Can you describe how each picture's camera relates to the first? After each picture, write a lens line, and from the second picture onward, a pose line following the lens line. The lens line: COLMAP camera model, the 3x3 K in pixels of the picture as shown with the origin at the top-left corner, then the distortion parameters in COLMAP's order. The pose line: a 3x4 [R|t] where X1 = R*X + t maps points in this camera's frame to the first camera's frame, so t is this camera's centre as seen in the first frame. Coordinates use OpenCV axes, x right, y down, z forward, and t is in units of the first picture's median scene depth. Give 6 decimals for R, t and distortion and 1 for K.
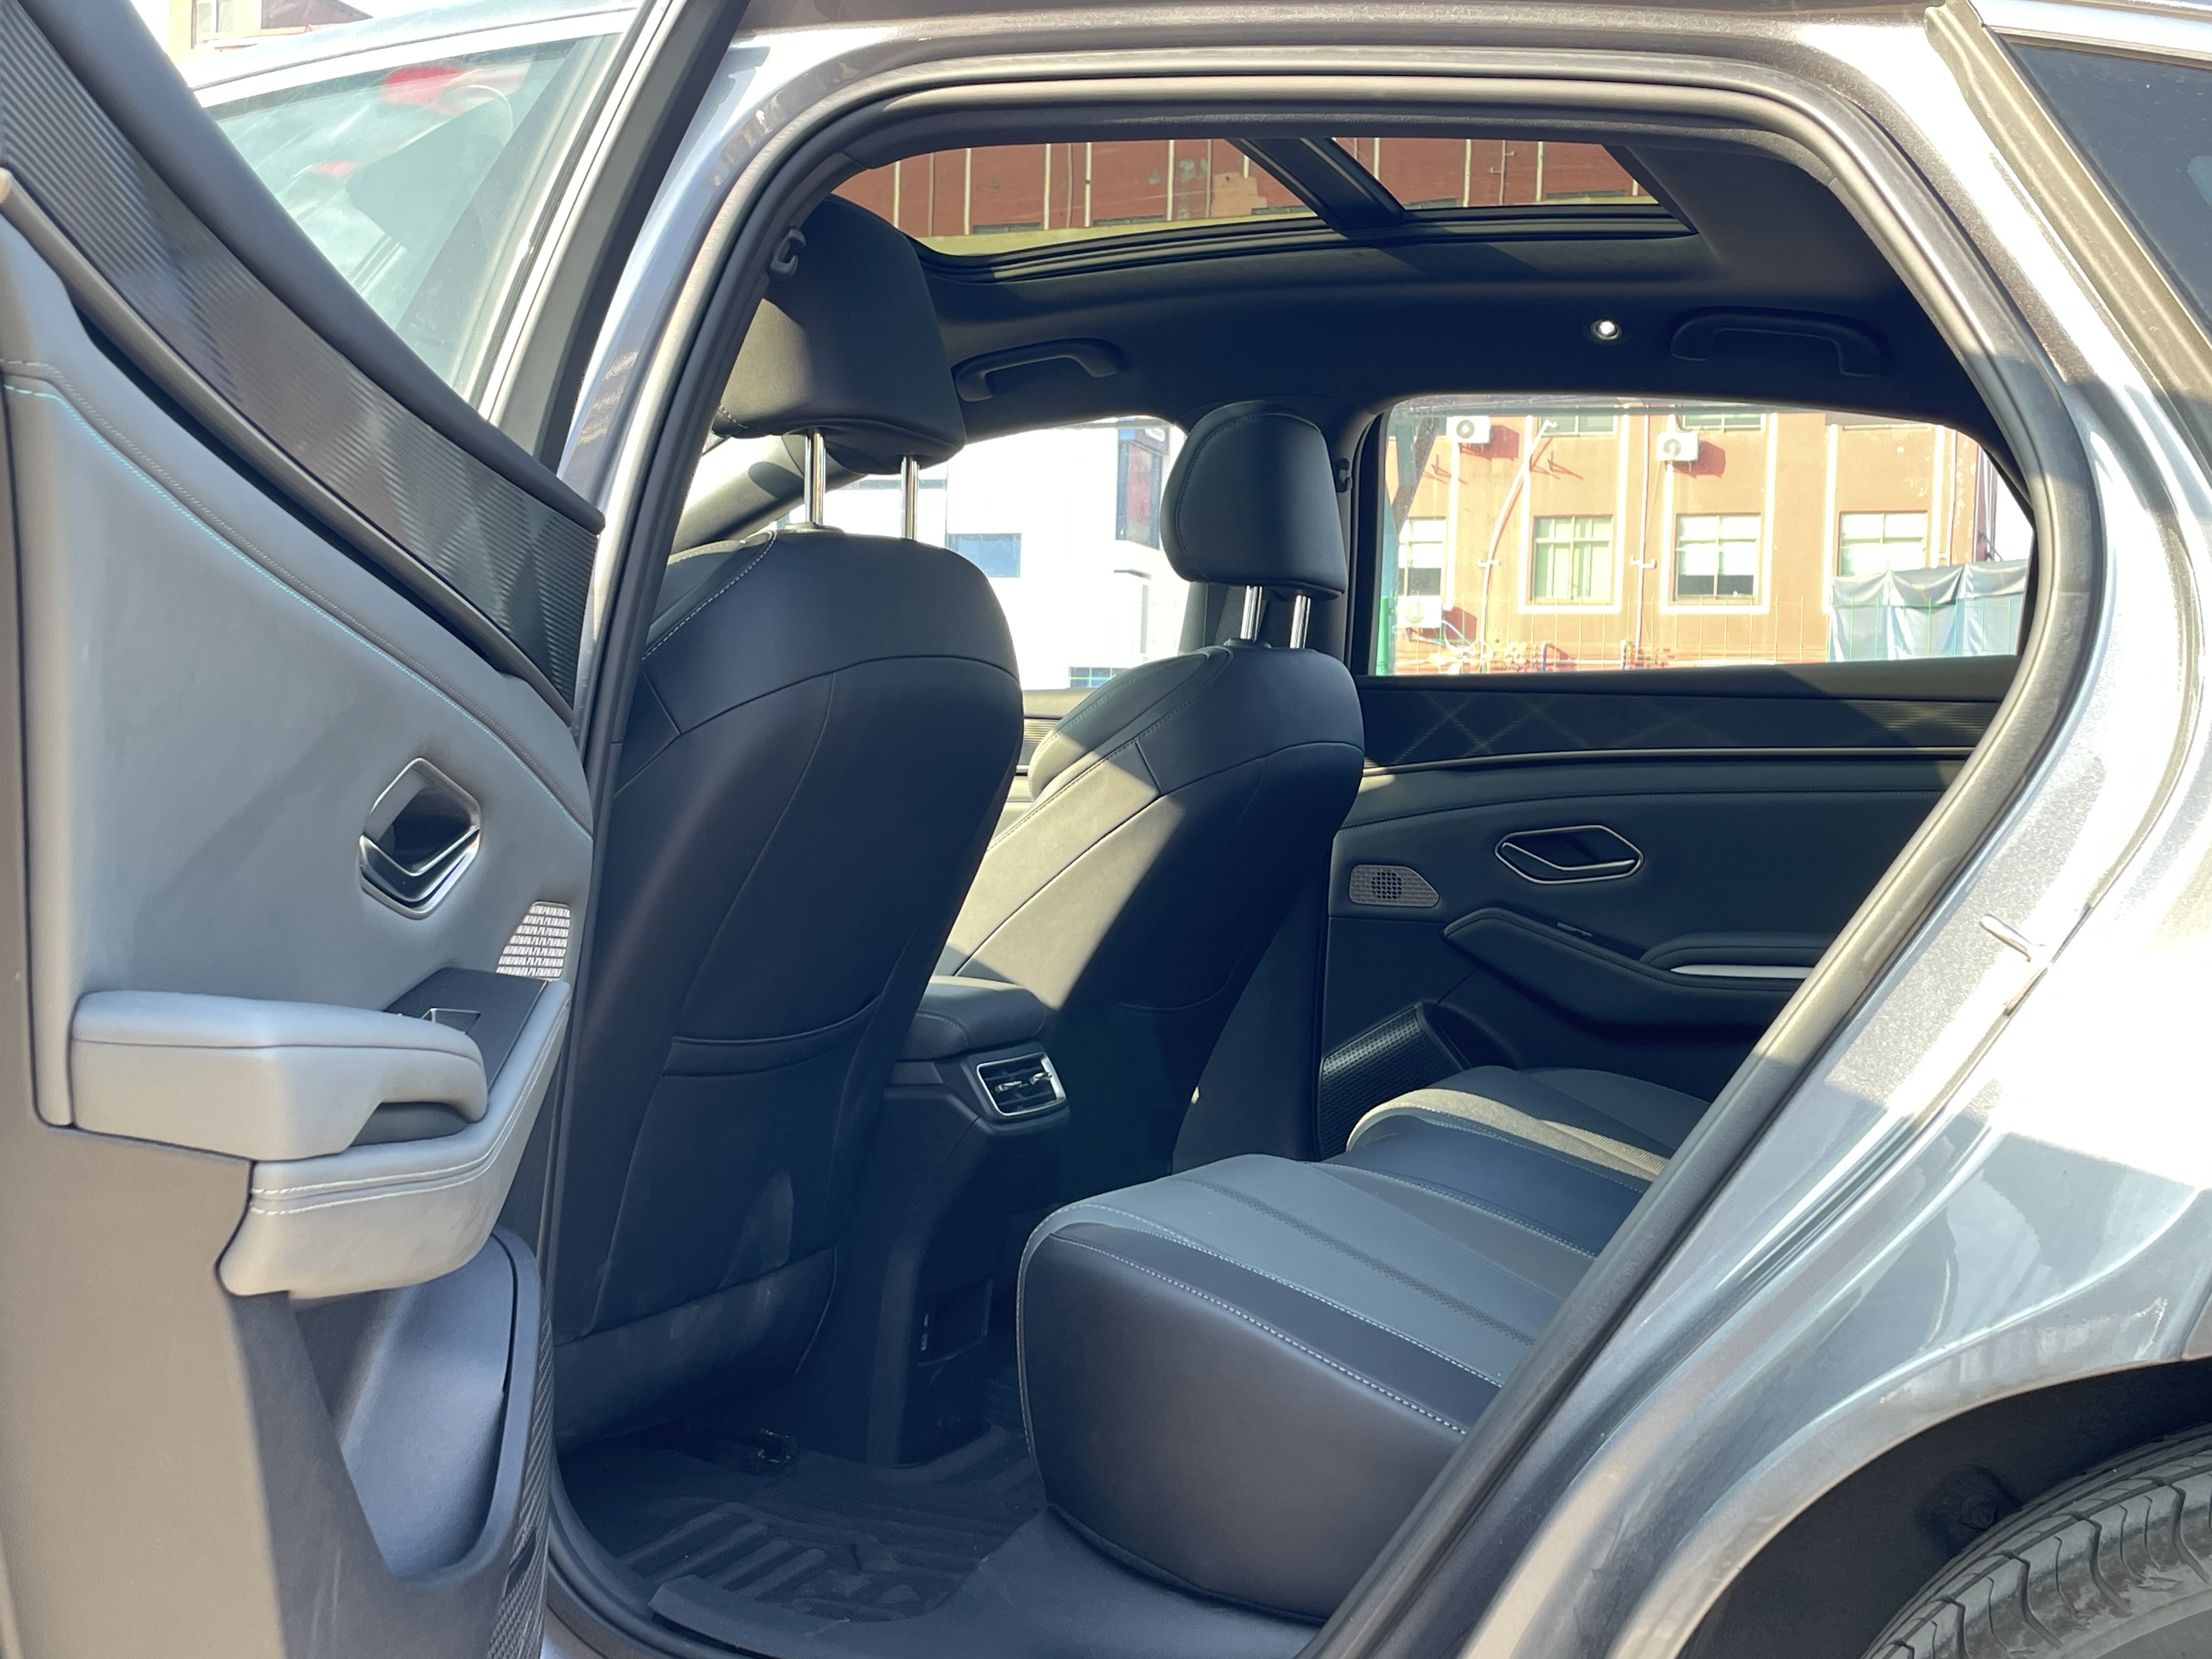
lens RADIAL K [[2578.3, 0, 1106.7], [0, 2578.3, 816.1], [0, 0, 1]] dist [0.111893, -0.199582]
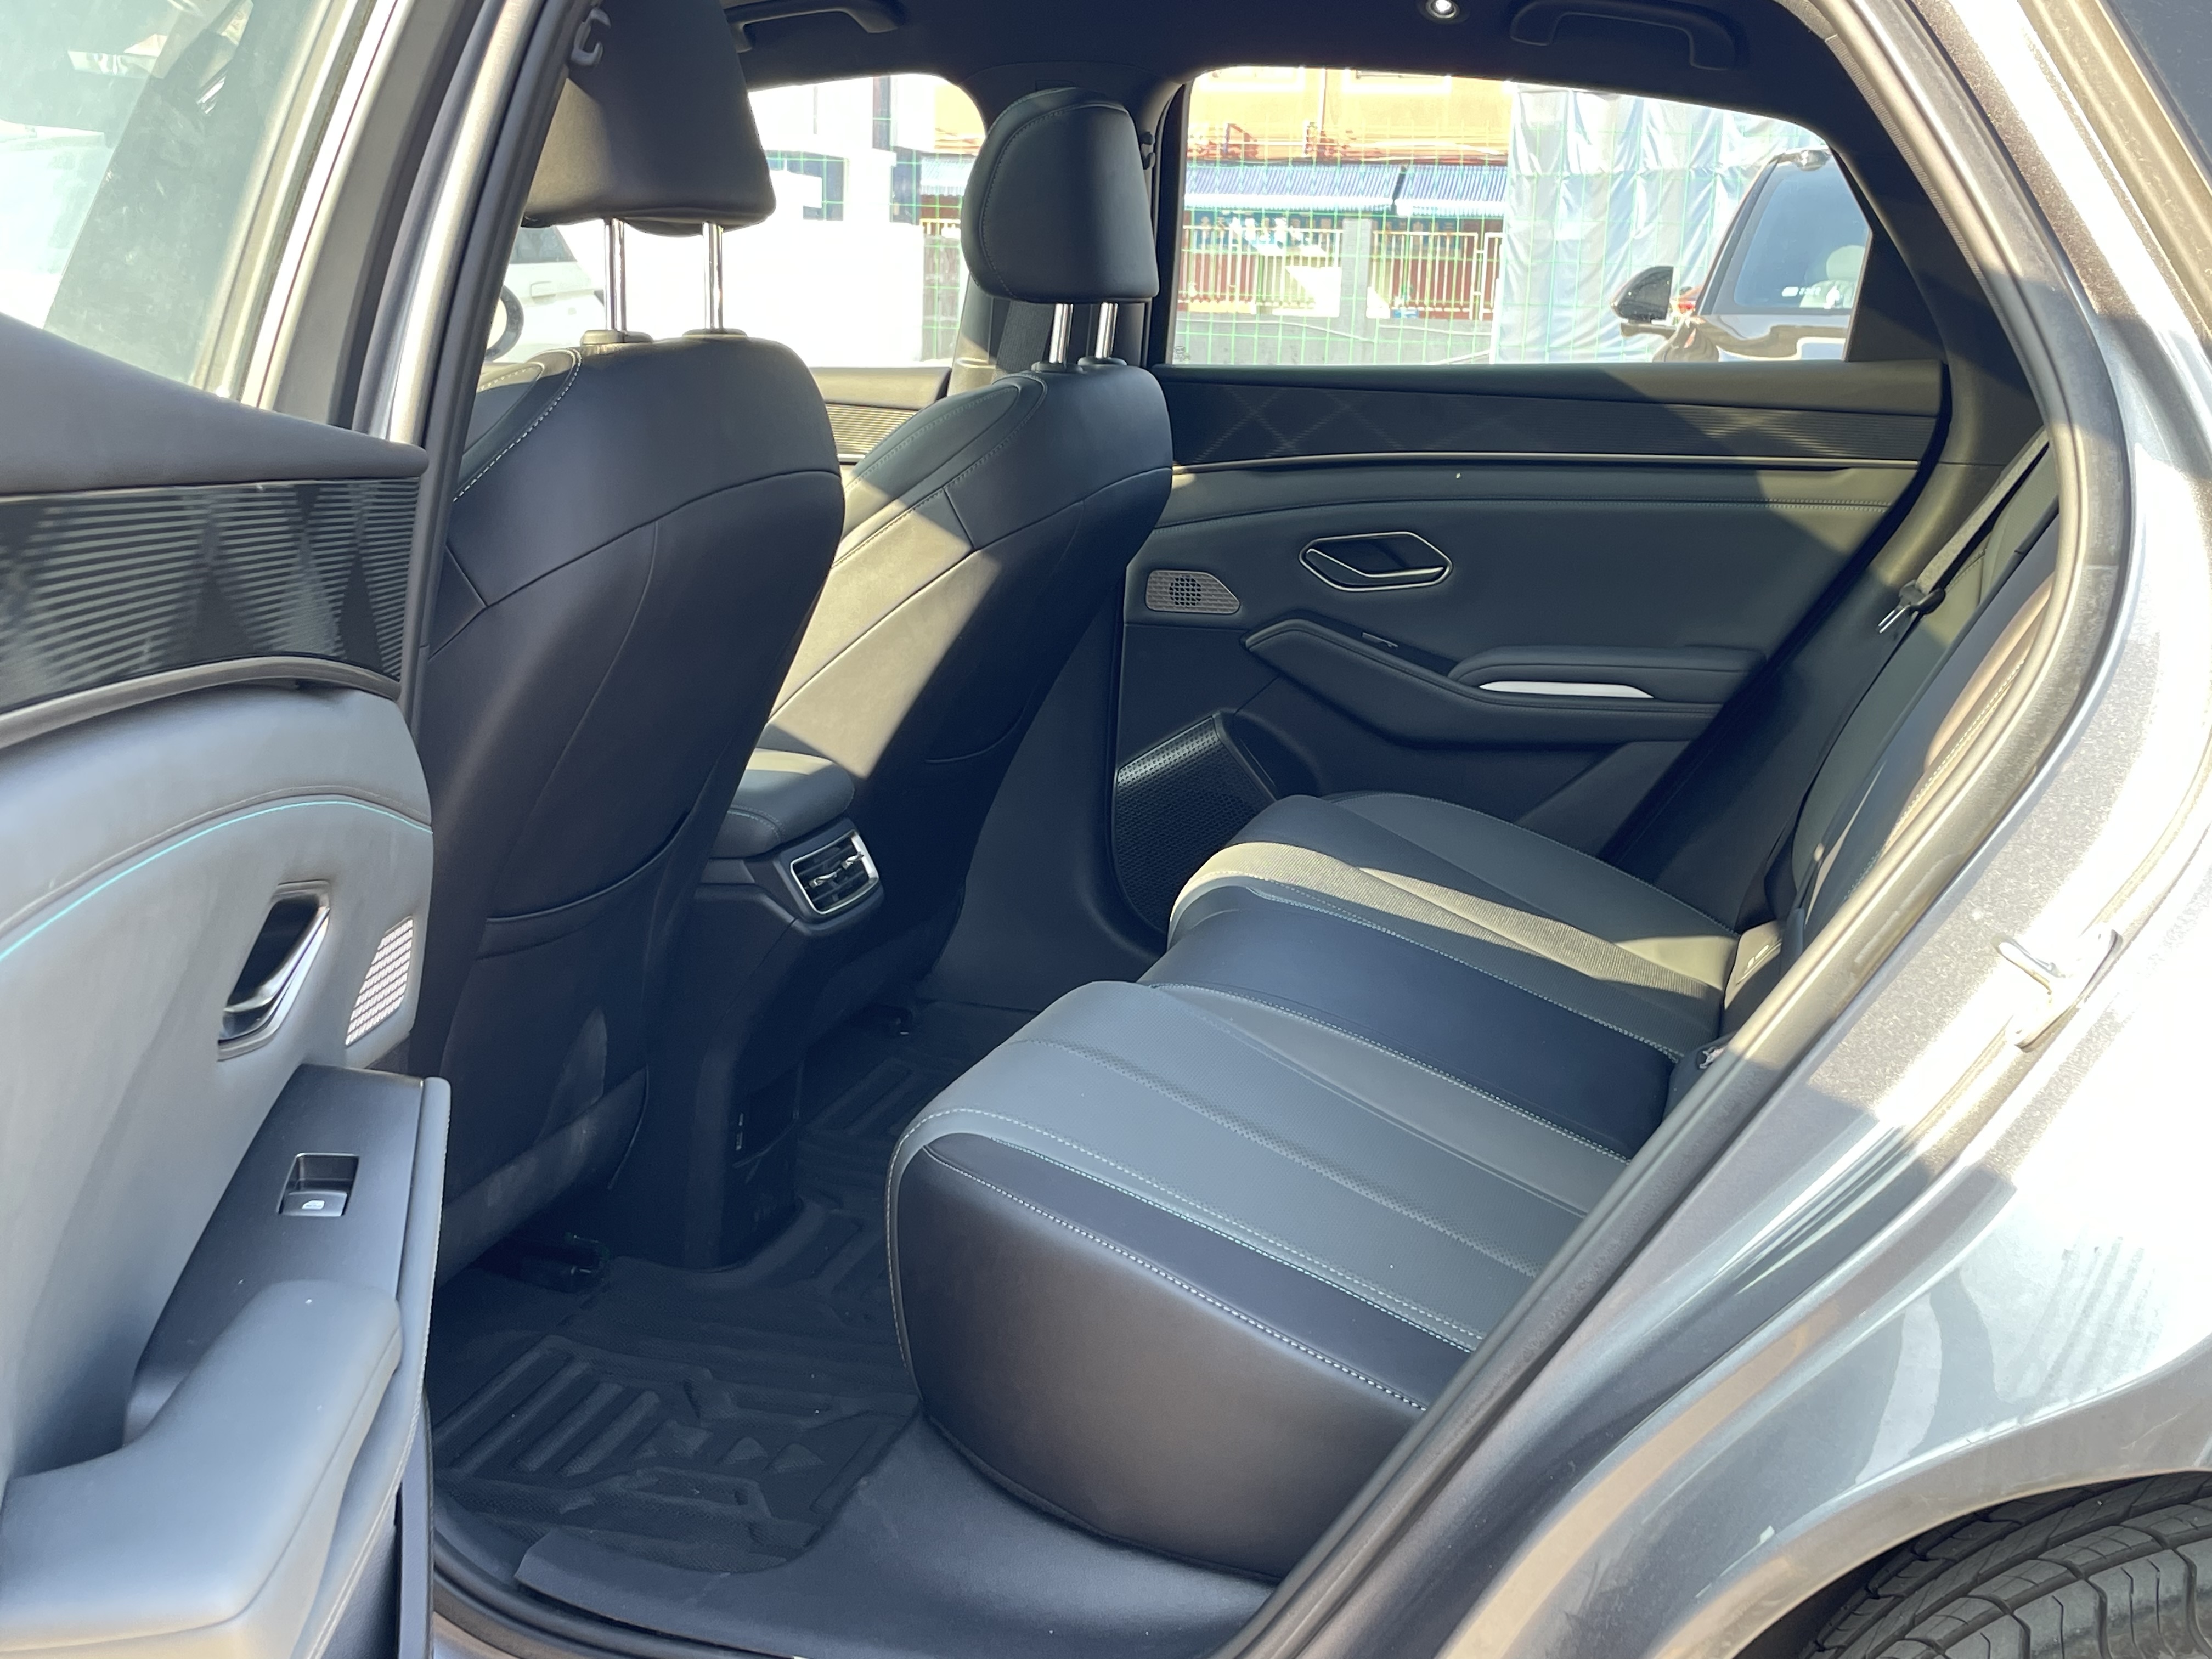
lens RADIAL K [[2578.3, 0, 1106.7], [0, 2578.3, 816.1], [0, 0, 1]] dist [0.111893, -0.199582]
pose [[0.992278, -0.025162, 0.121456, -0.055846], [0.000850, 0.980563, 0.196203, -0.115361], [-0.124032, -0.194585, 0.973012, 0.090102]]
